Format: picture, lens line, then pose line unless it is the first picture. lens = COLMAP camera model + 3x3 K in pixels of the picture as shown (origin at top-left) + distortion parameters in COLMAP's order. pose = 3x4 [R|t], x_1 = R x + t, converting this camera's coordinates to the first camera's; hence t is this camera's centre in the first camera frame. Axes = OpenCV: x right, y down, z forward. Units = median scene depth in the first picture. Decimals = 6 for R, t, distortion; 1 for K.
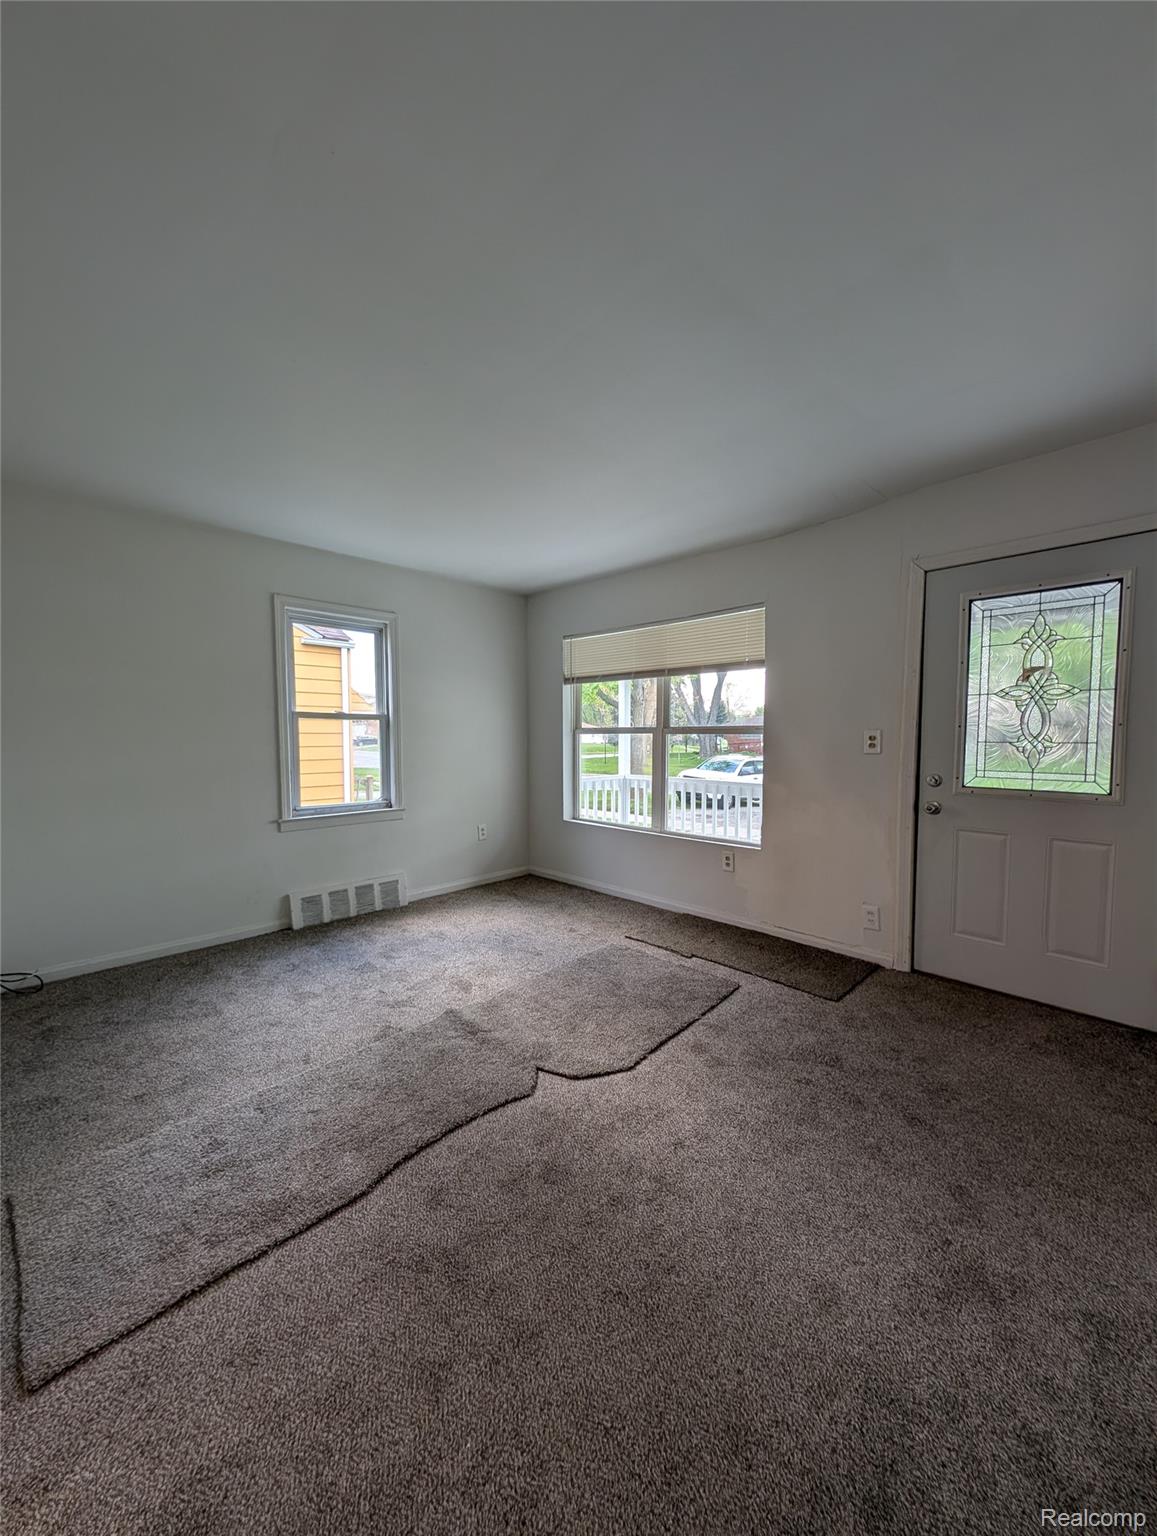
lens RADIAL K [[575.7, 0, 576.9], [0, 575.7, 770.4], [0, 0, 1]] dist [0.009678, -0.006524]
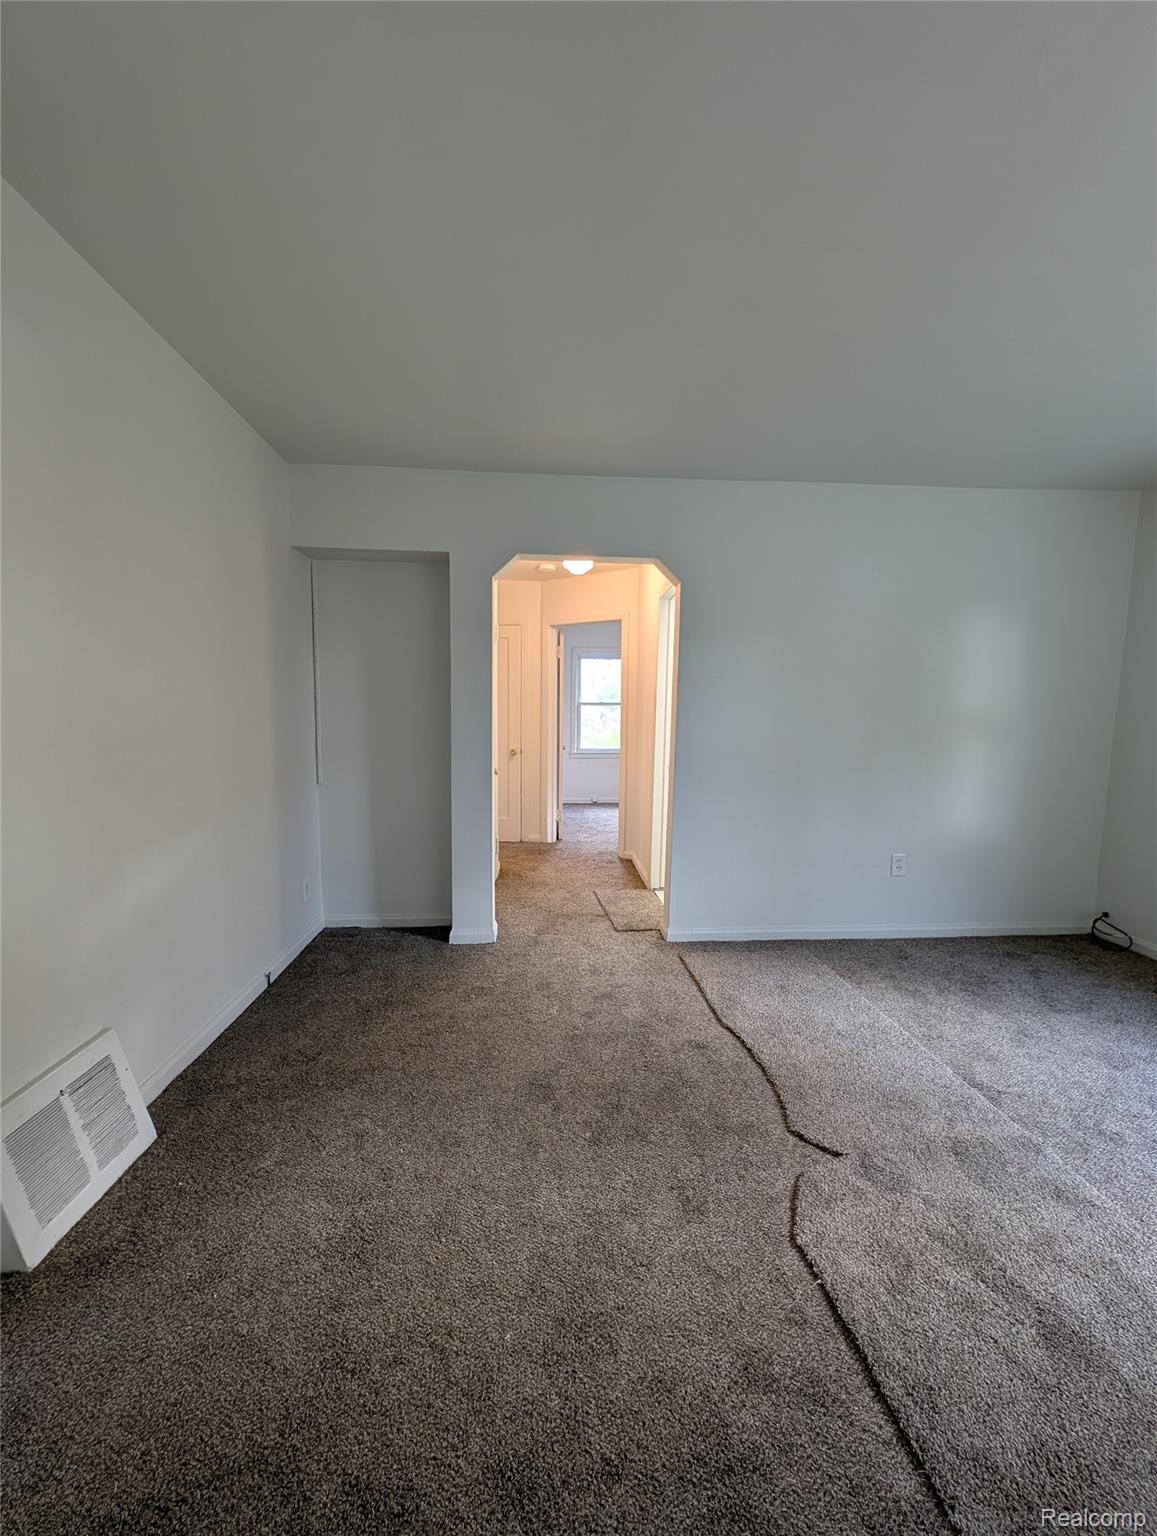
lens RADIAL K [[575.7, 0, 576.9], [0, 575.7, 770.4], [0, 0, 1]] dist [0.009678, -0.006524]
pose [[-0.653161, 0.071896, -0.753798, 0.405759], [-0.054098, 0.988508, 0.141157, -0.041463], [0.755284, 0.132977, -0.641765, 0.682132]]
